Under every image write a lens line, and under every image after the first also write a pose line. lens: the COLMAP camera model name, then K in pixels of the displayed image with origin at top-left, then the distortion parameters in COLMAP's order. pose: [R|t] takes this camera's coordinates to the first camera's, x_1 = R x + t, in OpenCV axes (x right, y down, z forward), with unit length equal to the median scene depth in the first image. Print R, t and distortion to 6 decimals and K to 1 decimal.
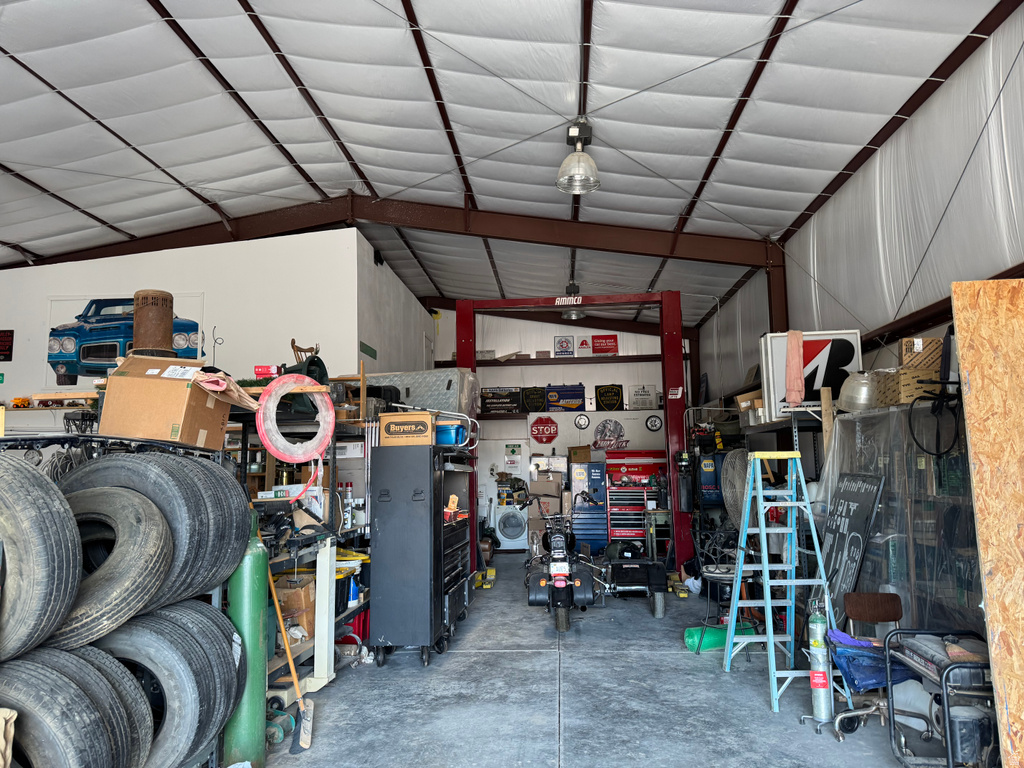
lens RADIAL K [[732.3, 0, 513.5], [0, 732.3, 386.8], [0, 0, 1]] dist [0.090835, -0.124296]
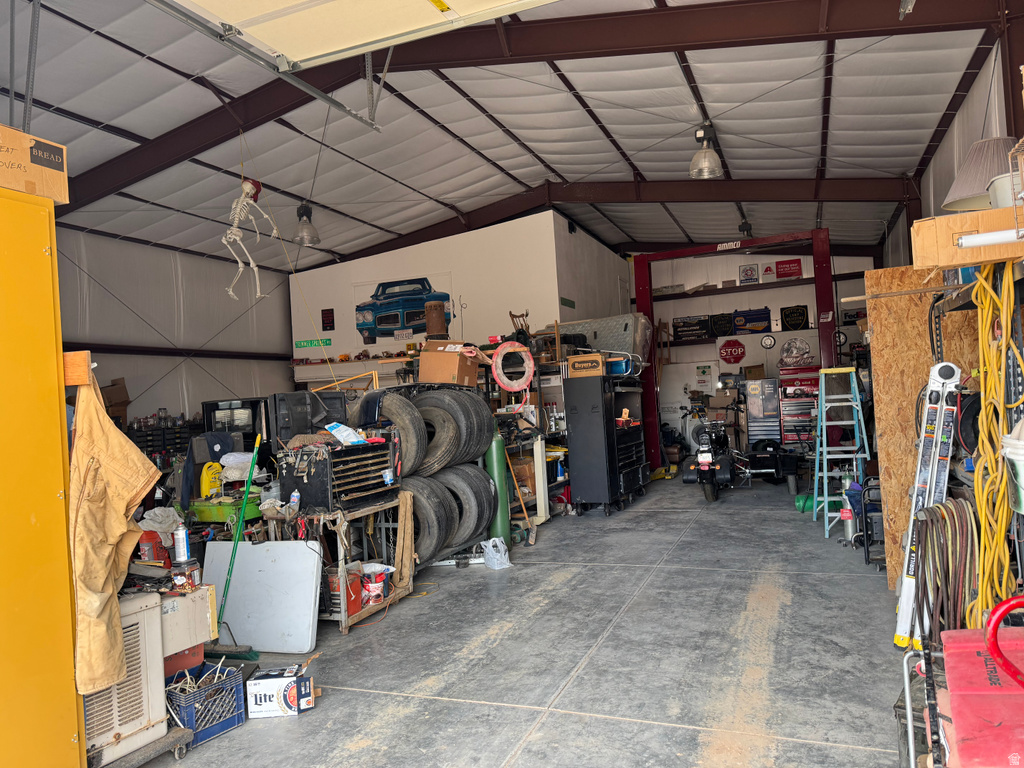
lens RADIAL K [[732.3, 0, 513.5], [0, 732.3, 386.8], [0, 0, 1]] dist [0.090835, -0.124296]
pose [[0.951041, -0.045899, -0.305636, 0.148423], [0.078065, 0.992520, 0.093861, -0.045022], [0.299042, -0.113125, 0.947511, -0.411395]]
